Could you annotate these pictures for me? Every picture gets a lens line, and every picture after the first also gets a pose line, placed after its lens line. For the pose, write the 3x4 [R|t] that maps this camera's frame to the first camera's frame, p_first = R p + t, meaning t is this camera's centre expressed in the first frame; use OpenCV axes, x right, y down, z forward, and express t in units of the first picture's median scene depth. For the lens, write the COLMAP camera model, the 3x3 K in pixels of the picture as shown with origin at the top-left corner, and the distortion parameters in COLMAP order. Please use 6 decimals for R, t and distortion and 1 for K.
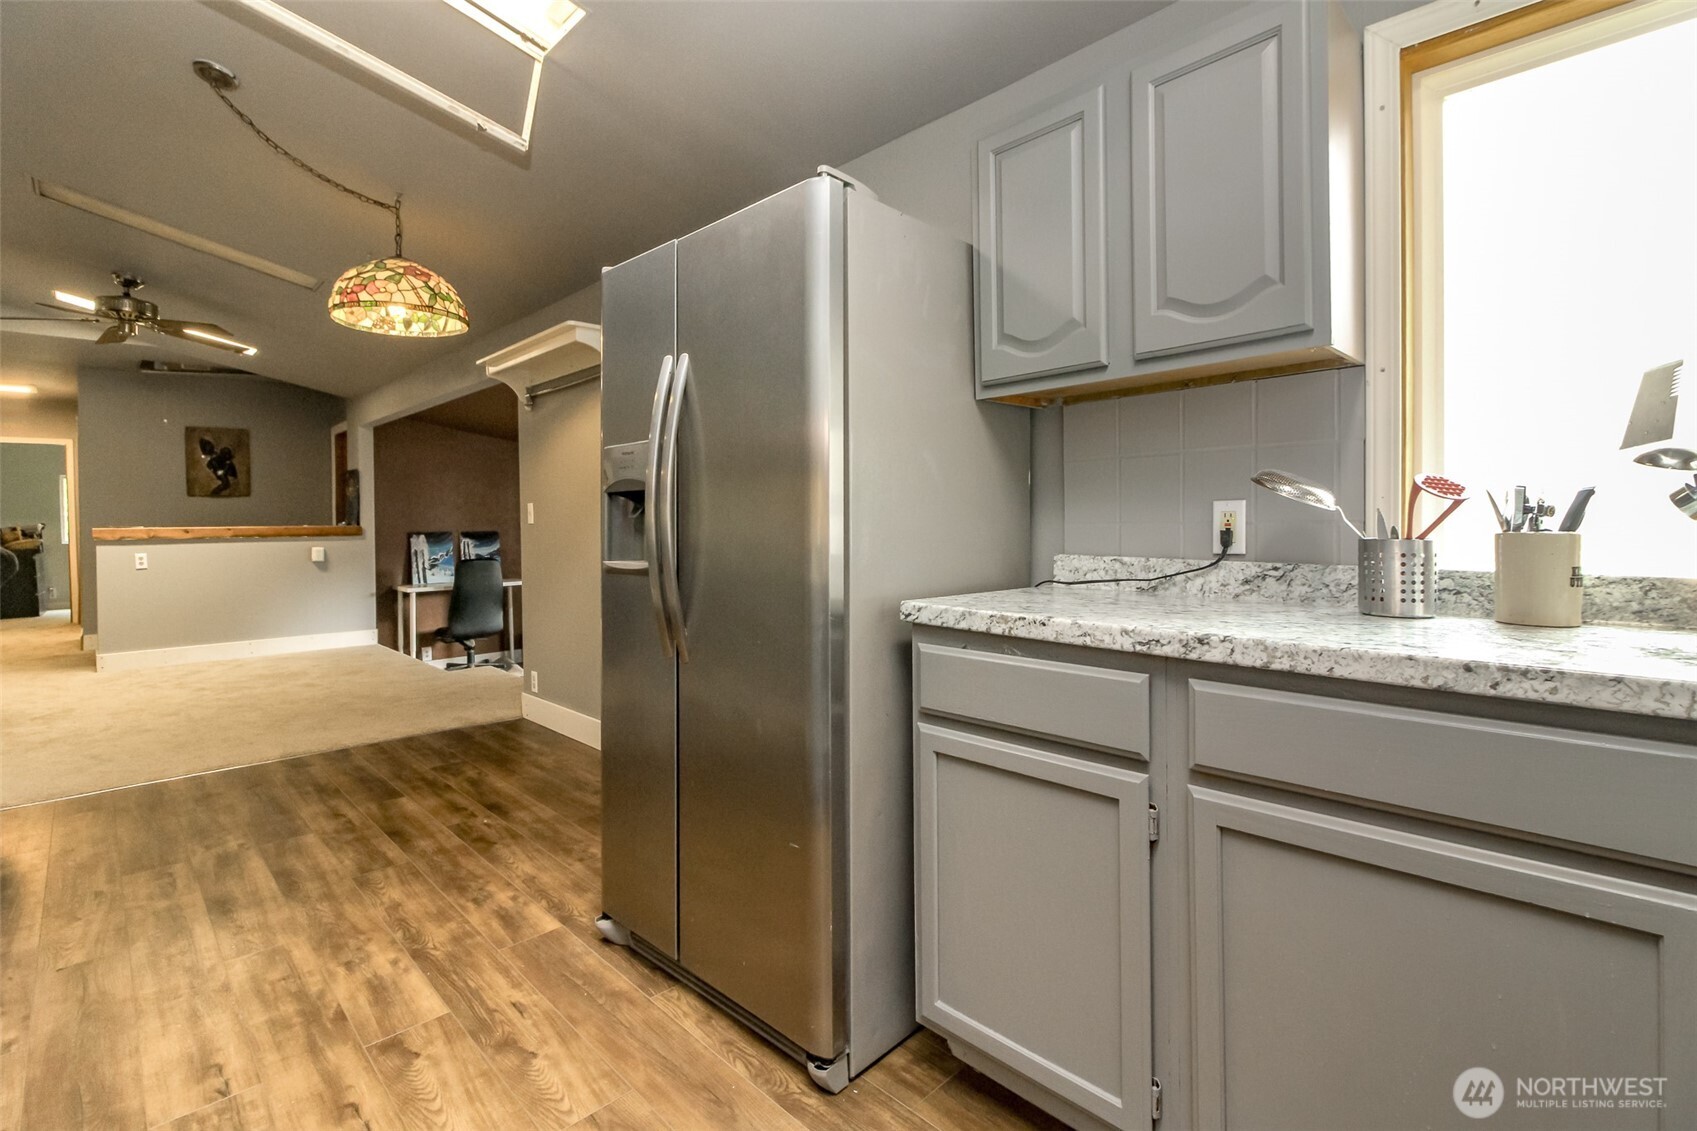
lens RADIAL K [[772.1, 0, 847.5], [0, 772.1, 527.4], [0, 0, 1]] dist [0.010740, -0.009502]
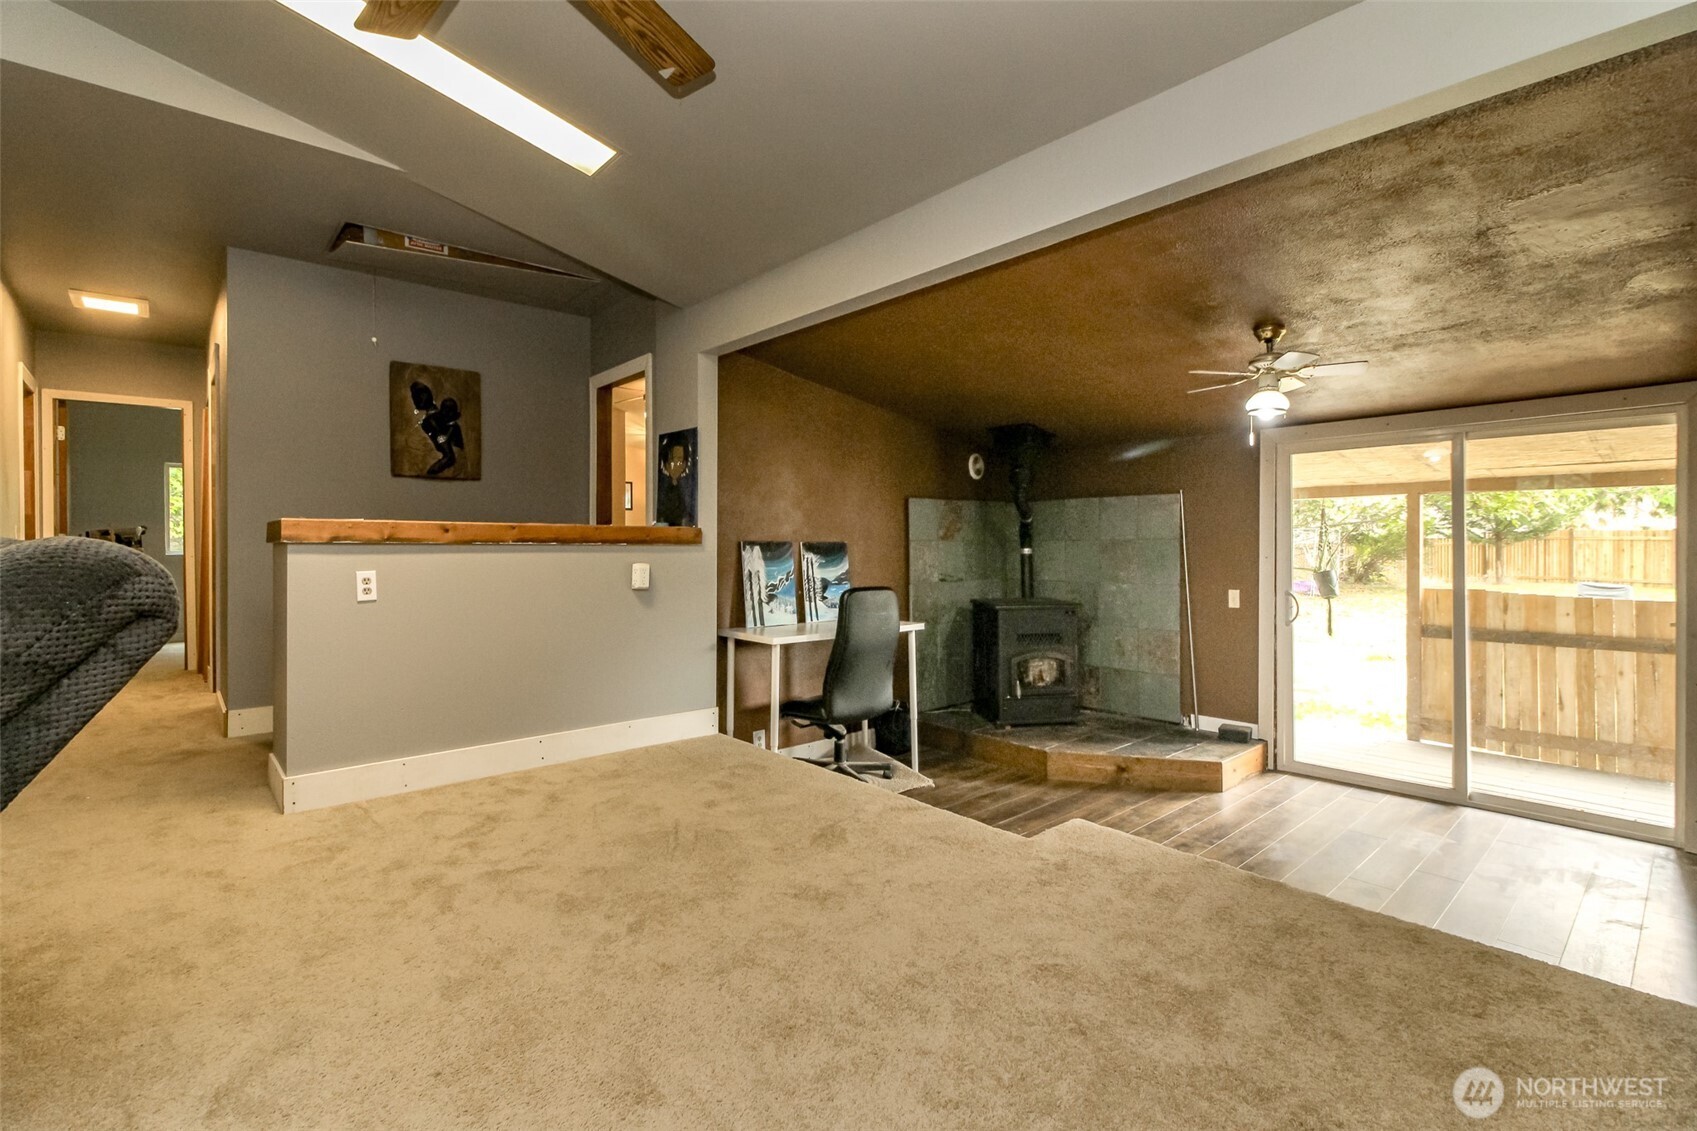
lens RADIAL K [[772.1, 0, 836.8], [0, 772.1, 544.2], [0, 0, 1]] dist [0.010740, -0.009502]
pose [[0.998634, 0.011341, -0.051004, -0.505065], [-0.011875, 0.999878, -0.010178, 0.015452], [0.050882, 0.010770, 0.998647, 0.441954]]
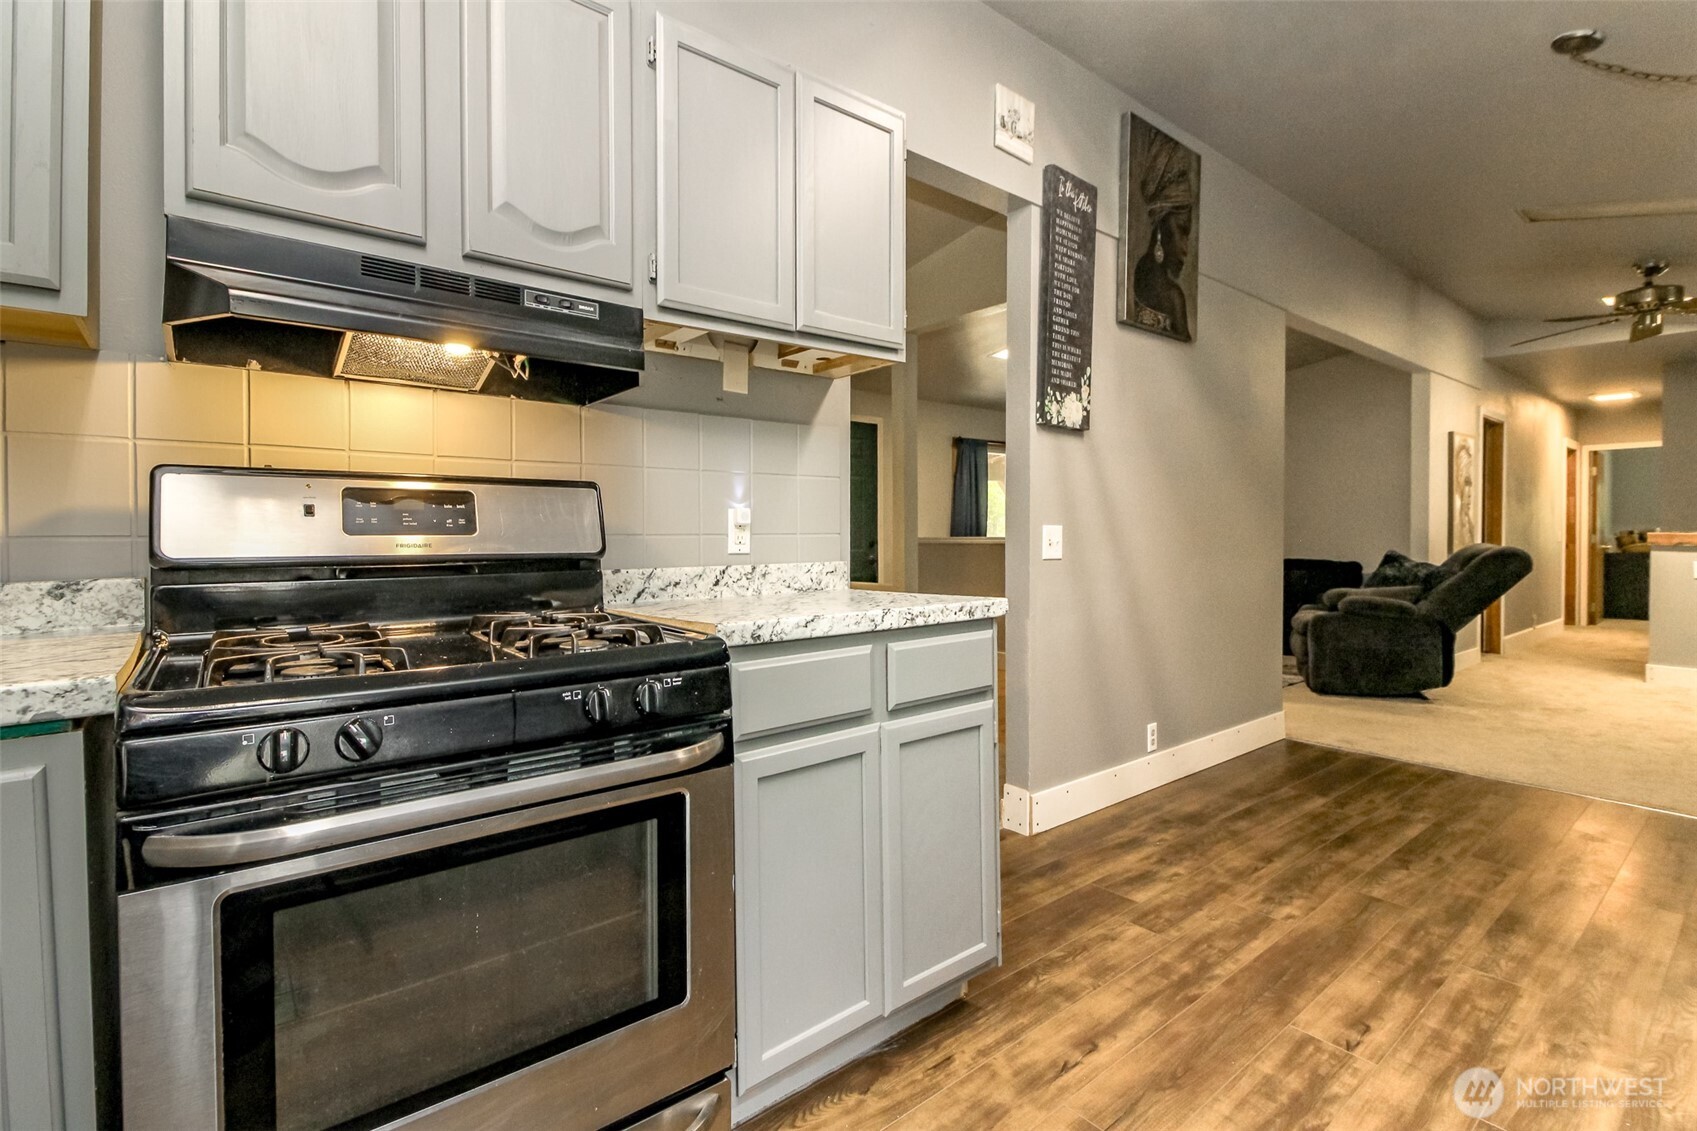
lens RADIAL K [[772.1, 0, 839.2], [0, 772.1, 549.7], [0, 0, 1]] dist [0.010740, -0.009502]
pose [[-0.108211, 0.034796, -0.993519, 0.076996], [-0.009283, 0.999308, 0.036009, -0.002392], [0.994085, 0.013119, -0.107813, 0.085771]]
